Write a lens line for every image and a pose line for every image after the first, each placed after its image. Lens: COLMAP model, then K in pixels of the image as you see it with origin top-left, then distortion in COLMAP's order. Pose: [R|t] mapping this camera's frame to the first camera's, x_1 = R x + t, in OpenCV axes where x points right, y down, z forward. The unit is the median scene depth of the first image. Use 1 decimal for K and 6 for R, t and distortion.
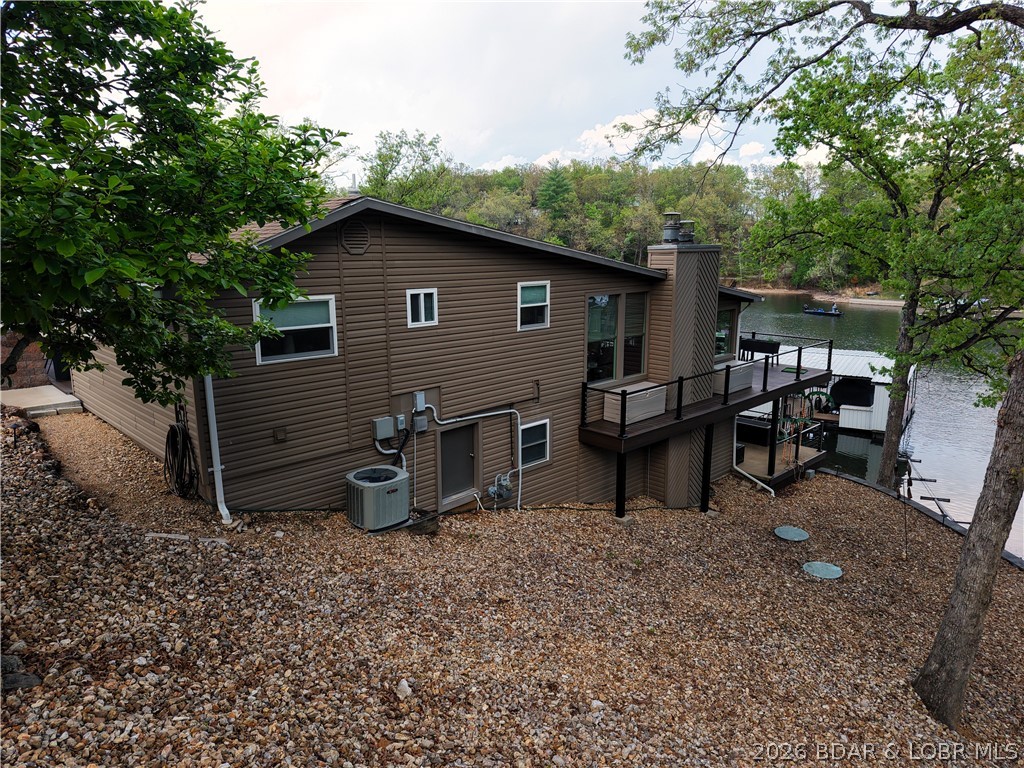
lens RADIAL K [[690.3, 0, 511.7], [0, 690.3, 377.8], [0, 0, 1]] dist [0.013182, -0.013015]
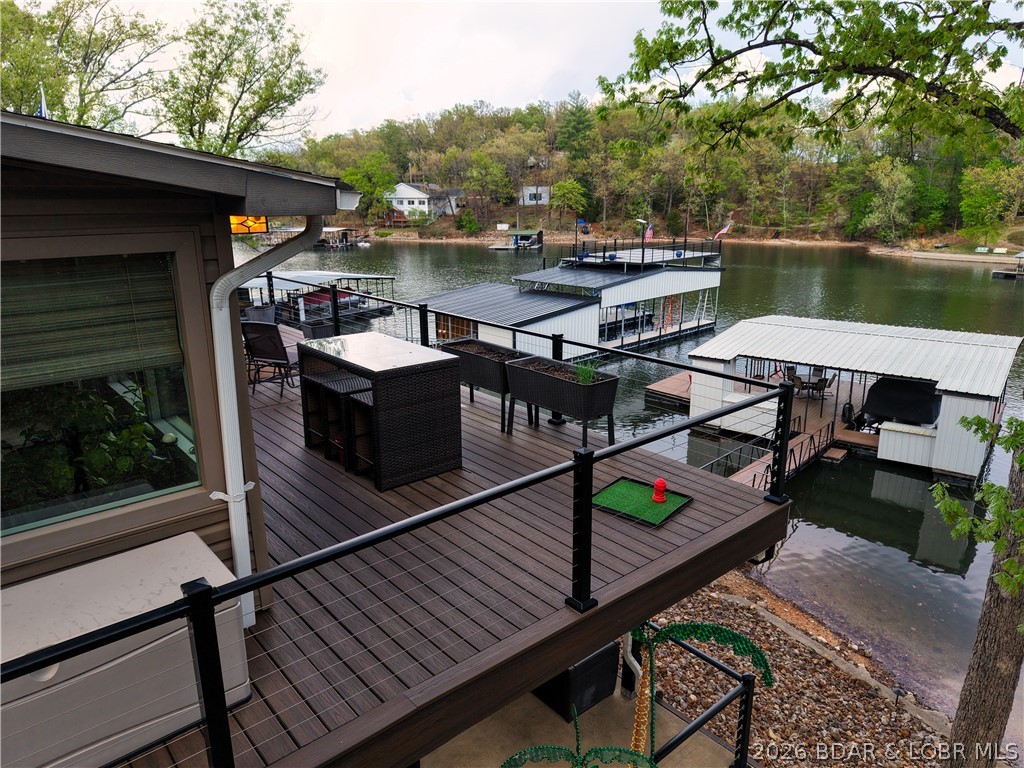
lens RADIAL K [[691.8, 0, 511.0], [0, 691.8, 389.9], [0, 0, 1]] dist [0.026673, -0.028402]
pose [[0.997841, 0.017133, -0.063407, 0.468256], [-0.011877, 0.996532, 0.082358, -0.090514], [0.064598, -0.081427, 0.994584, 0.923780]]
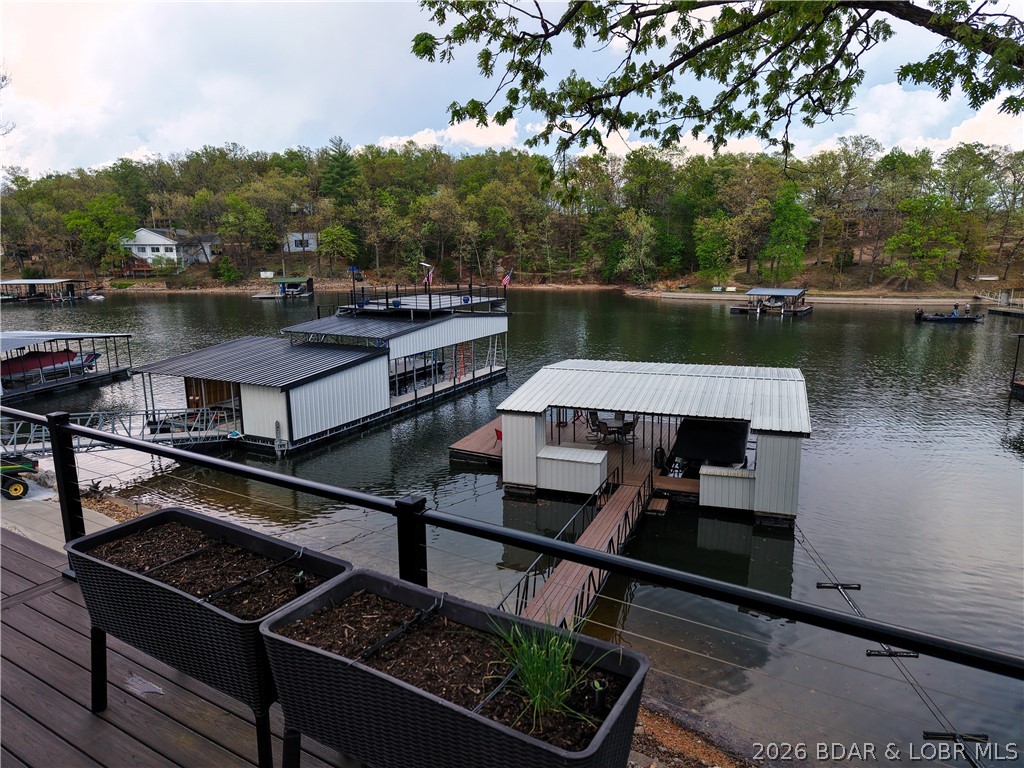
lens RADIAL K [[691.8, 0, 516.1], [0, 691.8, 388.7], [0, 0, 1]] dist [0.026673, -0.028402]
pose [[0.965849, -0.053589, 0.253504, 0.454463], [0.049990, 0.998537, 0.020622, -0.116402], [-0.254238, -0.007245, 0.967114, 1.190166]]
